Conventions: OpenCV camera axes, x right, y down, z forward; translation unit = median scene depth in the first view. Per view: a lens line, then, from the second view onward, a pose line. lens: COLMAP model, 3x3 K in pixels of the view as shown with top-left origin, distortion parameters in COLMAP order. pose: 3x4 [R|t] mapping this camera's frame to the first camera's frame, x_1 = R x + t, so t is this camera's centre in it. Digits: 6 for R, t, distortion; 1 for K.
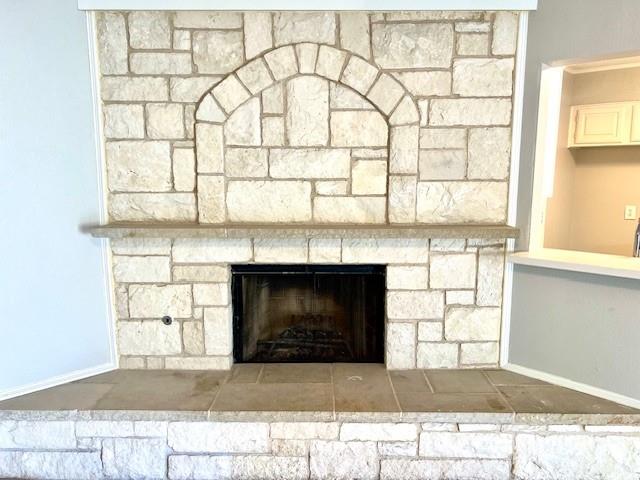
lens RADIAL K [[474.9, 0, 322.9], [0, 474.9, 240.3], [0, 0, 1]] dist [0.100068, -0.119144]
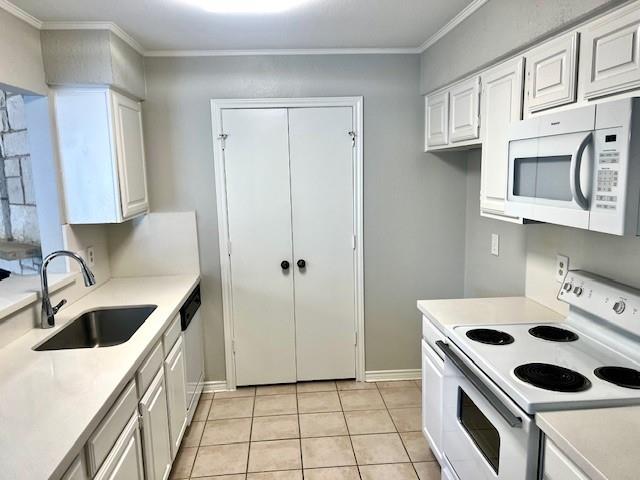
lens RADIAL K [[474.9, 0, 322.9], [0, 474.9, 240.3], [0, 0, 1]] dist [0.100068, -0.119144]
pose [[0.758763, 0.072228, -0.647350, 1.557976], [-0.065154, 0.997265, 0.034902, -0.126511], [0.648100, 0.015695, 0.761393, 0.594102]]
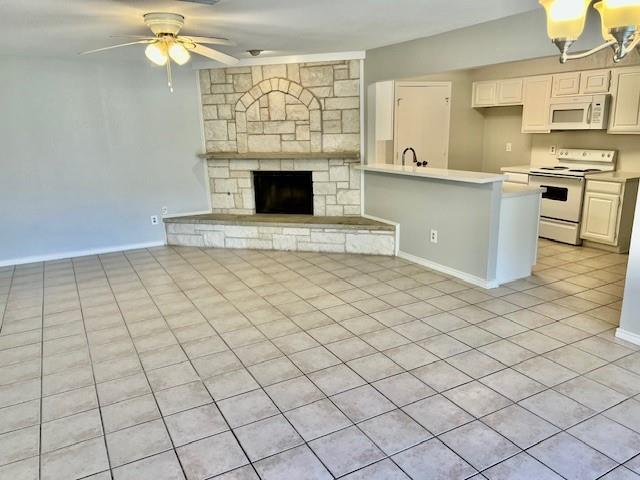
lens RADIAL K [[474.9, 0, 322.9], [0, 474.9, 240.3], [0, 0, 1]] dist [0.100068, -0.119144]
pose [[0.959694, 0.039307, -0.278283, 0.877393], [-0.009502, 0.994143, 0.107654, 0.143636], [0.280885, -0.100671, 0.954447, -1.296634]]
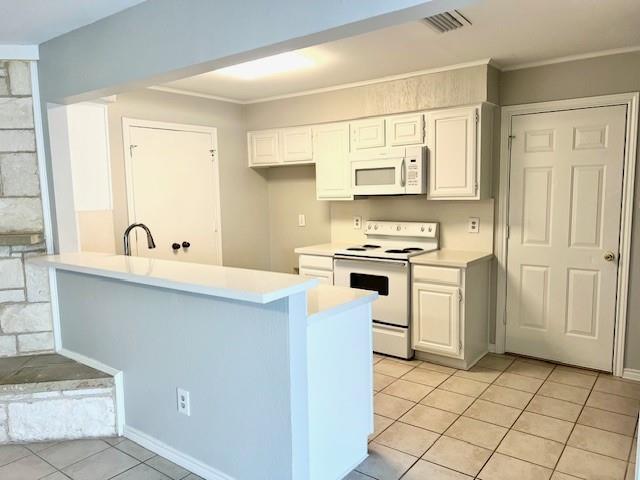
lens RADIAL K [[471.4, 0, 310.4], [0, 471.4, 243.6], [0, 0, 1]] dist [0.098199, -0.085011]
pose [[0.993204, -0.038349, 0.109886, 0.924533], [0.041422, 0.998808, -0.025821, 0.053711], [-0.108764, 0.030197, 0.993609, -0.279332]]
